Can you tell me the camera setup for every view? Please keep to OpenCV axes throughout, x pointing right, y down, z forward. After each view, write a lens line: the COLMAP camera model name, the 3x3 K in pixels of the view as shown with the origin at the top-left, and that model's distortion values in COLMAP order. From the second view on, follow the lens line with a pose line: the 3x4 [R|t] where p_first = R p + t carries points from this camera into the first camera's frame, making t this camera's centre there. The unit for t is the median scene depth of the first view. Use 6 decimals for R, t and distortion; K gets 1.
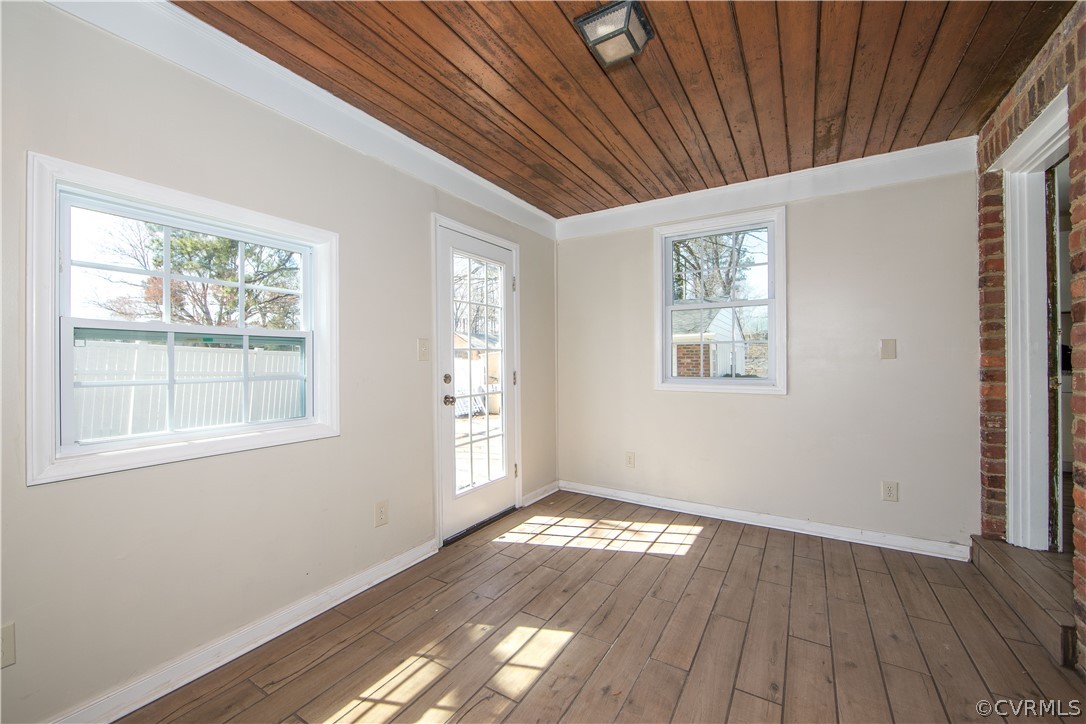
lens RADIAL K [[422.8, 0, 543.0], [0, 422.8, 362.0], [0, 0, 1]] dist [-0.011520, 0.000088]
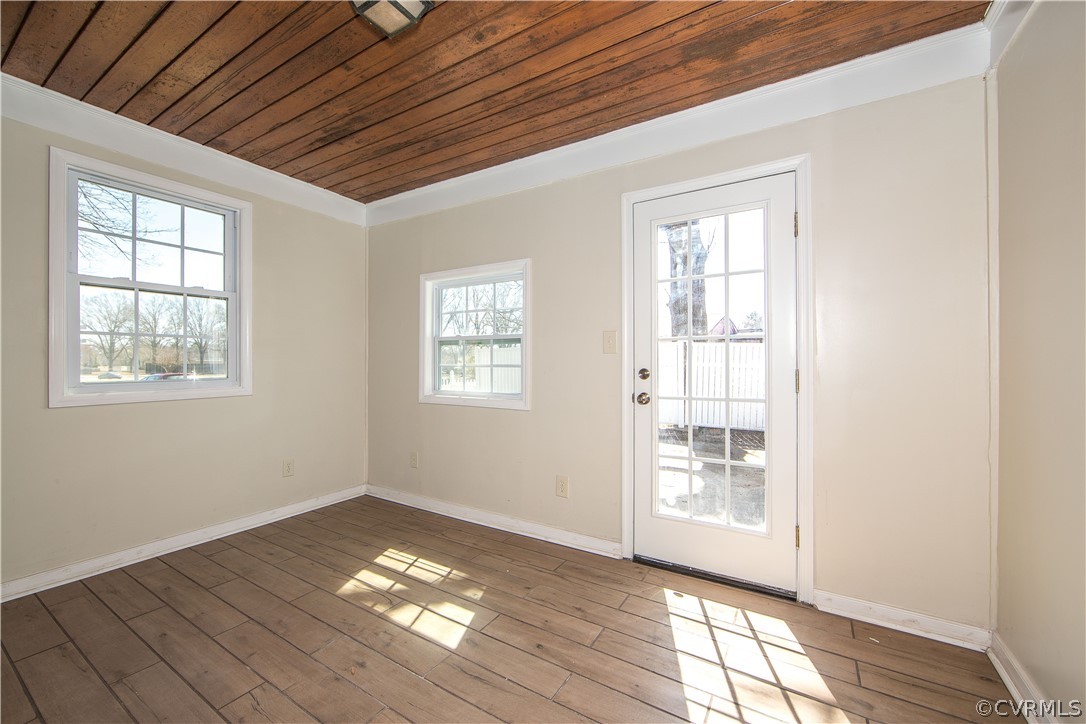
lens RADIAL K [[430.7, 0, 543.0], [0, 430.7, 362.0], [0, 0, 1]] dist [-0.011302, 0.000666]
pose [[0.007349, 0.005200, -0.999959, 0.837608], [-0.003155, 0.999982, 0.005176, 0.013852], [0.999968, 0.003117, 0.007365, 0.993200]]
